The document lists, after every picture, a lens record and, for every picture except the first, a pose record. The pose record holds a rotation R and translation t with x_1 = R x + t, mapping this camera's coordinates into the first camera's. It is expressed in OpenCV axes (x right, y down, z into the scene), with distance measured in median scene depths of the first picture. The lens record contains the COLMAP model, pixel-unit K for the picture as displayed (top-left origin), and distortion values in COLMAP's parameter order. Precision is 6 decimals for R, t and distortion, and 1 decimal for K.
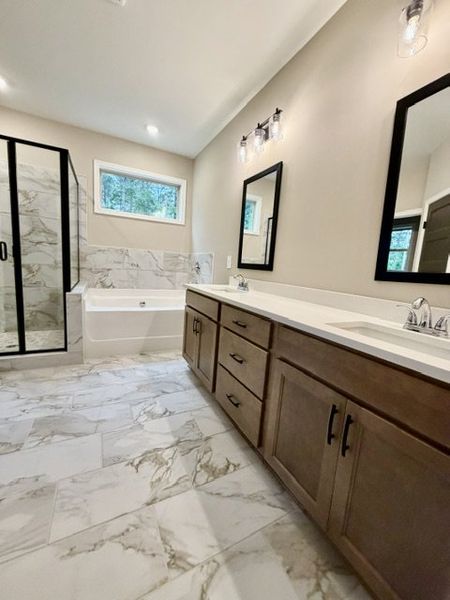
lens RADIAL K [[239.2, 0, 226.6], [0, 239.2, 297.2], [0, 0, 1]] dist [-0.002079, 0.000073]
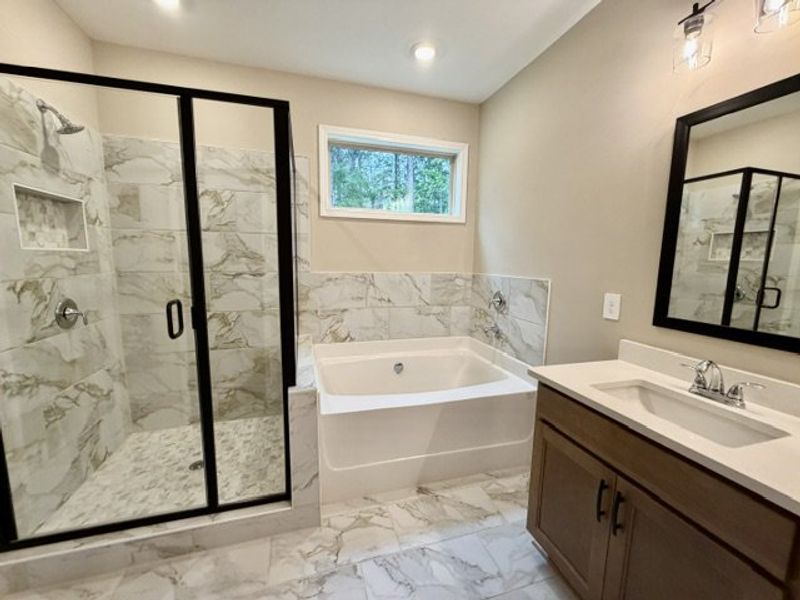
lens RADIAL K [[319.0, 0, 399.3], [0, 319.0, 297.6], [0, 0, 1]] dist [-0.002079, 0.000073]
pose [[0.980861, -0.030817, -0.192254, -0.256716], [0.026895, 0.999374, -0.022978, -0.153999], [0.192841, 0.017367, 0.981076, 0.322425]]
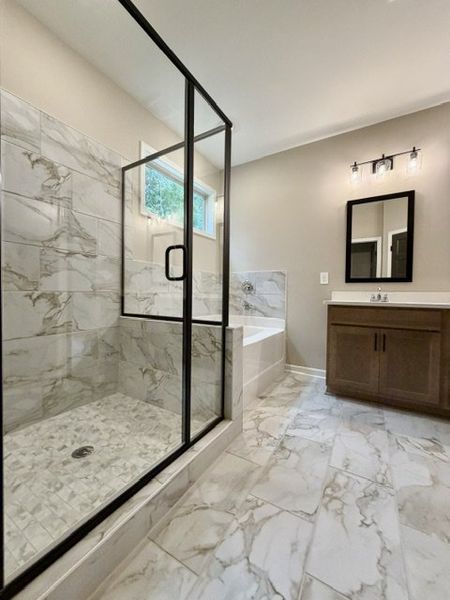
lens RADIAL K [[239.2, 0, 224.1], [0, 239.2, 296.9], [0, 0, 1]] dist [-0.002079, 0.000073]
pose [[0.852979, -0.064675, 0.517923, -0.836669], [0.113926, 0.991437, -0.063823, -0.050265], [-0.509360, 0.113445, 0.853043, 0.359742]]
